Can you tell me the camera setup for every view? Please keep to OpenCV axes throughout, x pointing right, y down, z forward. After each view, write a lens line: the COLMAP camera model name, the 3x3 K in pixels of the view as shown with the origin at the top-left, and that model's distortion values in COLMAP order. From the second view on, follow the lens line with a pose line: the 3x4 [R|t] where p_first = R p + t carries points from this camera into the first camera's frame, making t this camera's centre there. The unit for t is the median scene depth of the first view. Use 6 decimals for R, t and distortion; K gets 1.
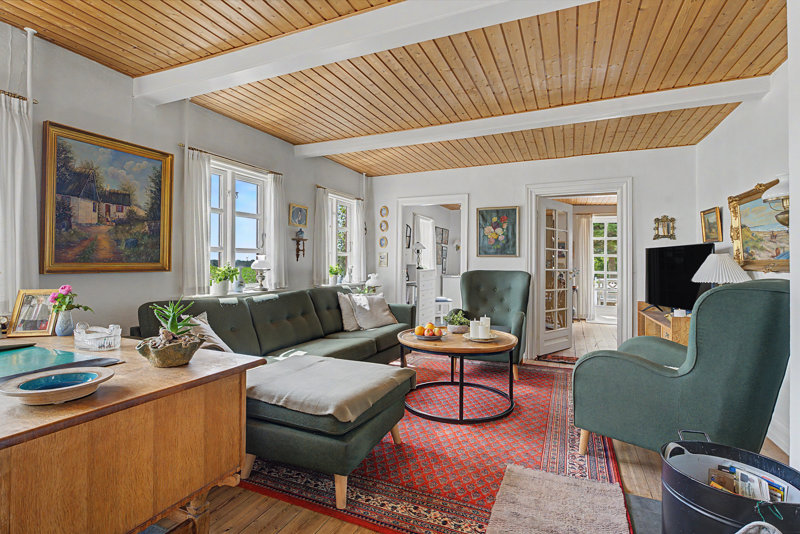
lens RADIAL K [[390.0, 0, 397.0], [0, 390.0, 263.4], [0, 0, 1]] dist [0.000373, -0.000092]
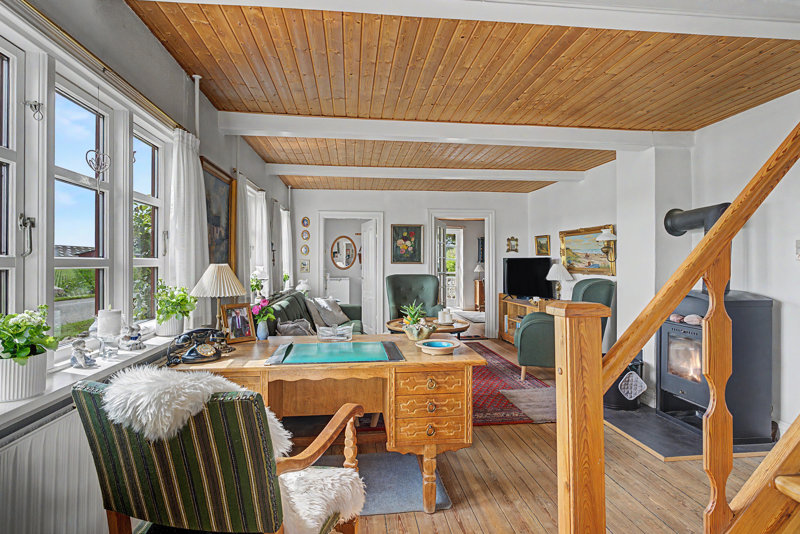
lens RADIAL K [[416.9, 0, 400.8], [0, 416.9, 262.0], [0, 0, 1]] dist [0.000271, 0.000035]
pose [[0.858989, -0.004878, 0.511970, -0.535670], [0.005401, 0.999985, 0.000466, -0.026589], [-0.511965, 0.002365, 0.859003, -0.184416]]
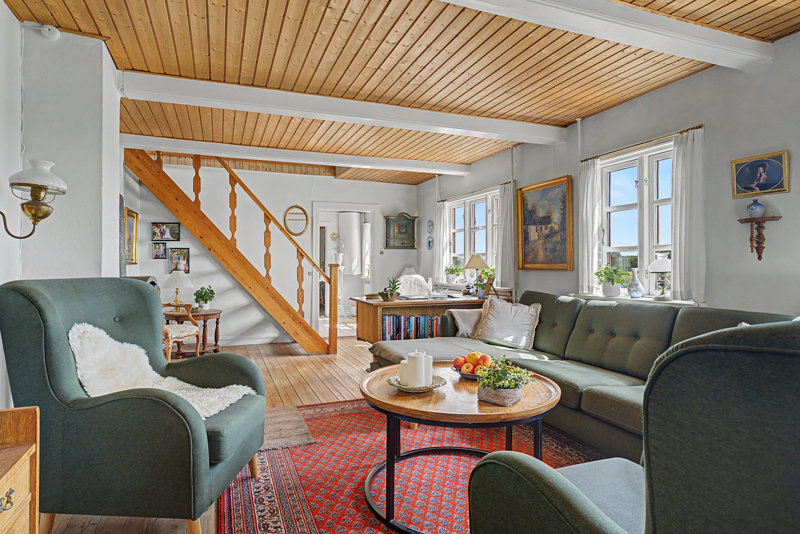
lens RADIAL K [[453.5, 0, 398.8], [0, 453.5, 264.6], [0, 0, 1]] dist [-0.002157, -0.000252]
pose [[-0.693071, -0.003774, -0.720859, 0.544170], [-0.003165, 0.999993, -0.002193, 0.003890], [0.720862, 0.000762, -0.693078, 1.067061]]
